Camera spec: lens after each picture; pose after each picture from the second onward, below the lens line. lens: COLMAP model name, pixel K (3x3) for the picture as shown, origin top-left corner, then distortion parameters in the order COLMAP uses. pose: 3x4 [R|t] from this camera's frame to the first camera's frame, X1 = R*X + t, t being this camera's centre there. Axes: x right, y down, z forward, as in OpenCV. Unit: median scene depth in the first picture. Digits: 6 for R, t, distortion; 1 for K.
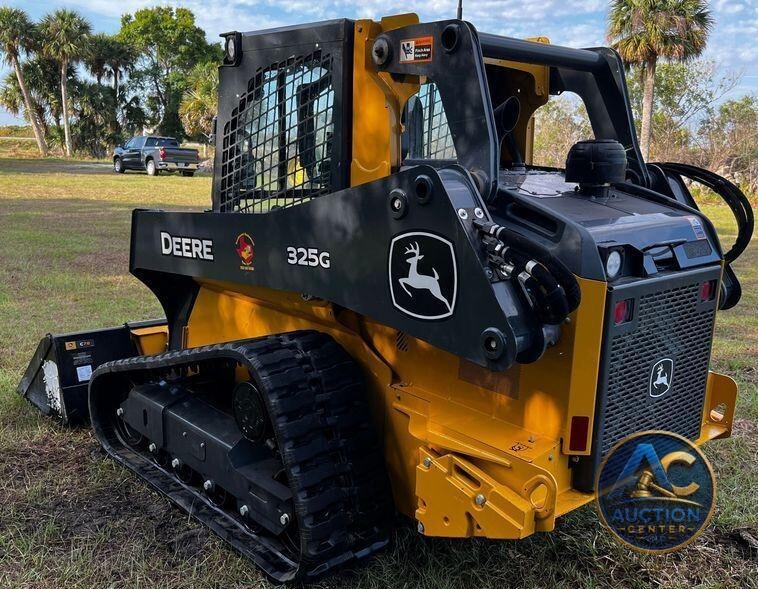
lens RADIAL K [[771.2, 0, 379.0], [0, 771.2, 294.5], [0, 0, 1]] dist [0.092207, -0.016814]
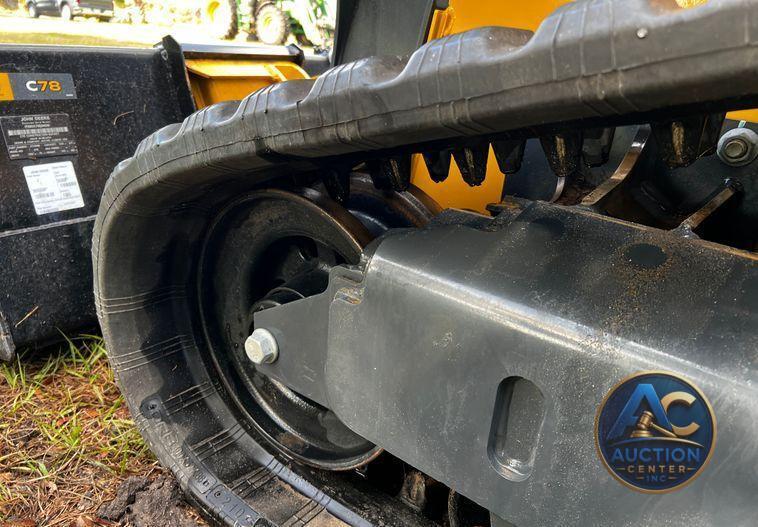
lens RADIAL K [[577.9, 0, 380.2], [0, 577.9, 285.0], [0, 0, 1]] dist [0.046599, -0.062126]
pose [[0.981337, -0.026457, 0.190469, -0.052980], [-0.016486, 0.975269, 0.220405, 0.015113], [-0.191589, -0.219432, 0.956631, 0.134305]]
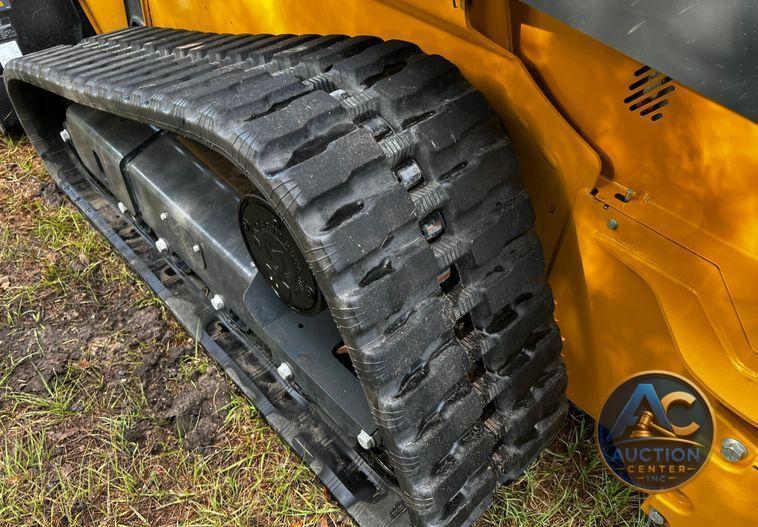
lens RADIAL K [[577.9, 0, 380.2], [0, 577.9, 285.0], [0, 0, 1]] dist [0.046599, -0.062126]
pose [[0.999643, -0.009633, 0.024906, -0.014097], [-0.006088, 0.825899, 0.563785, -0.003172], [-0.026001, -0.563735, 0.825546, 0.085499]]
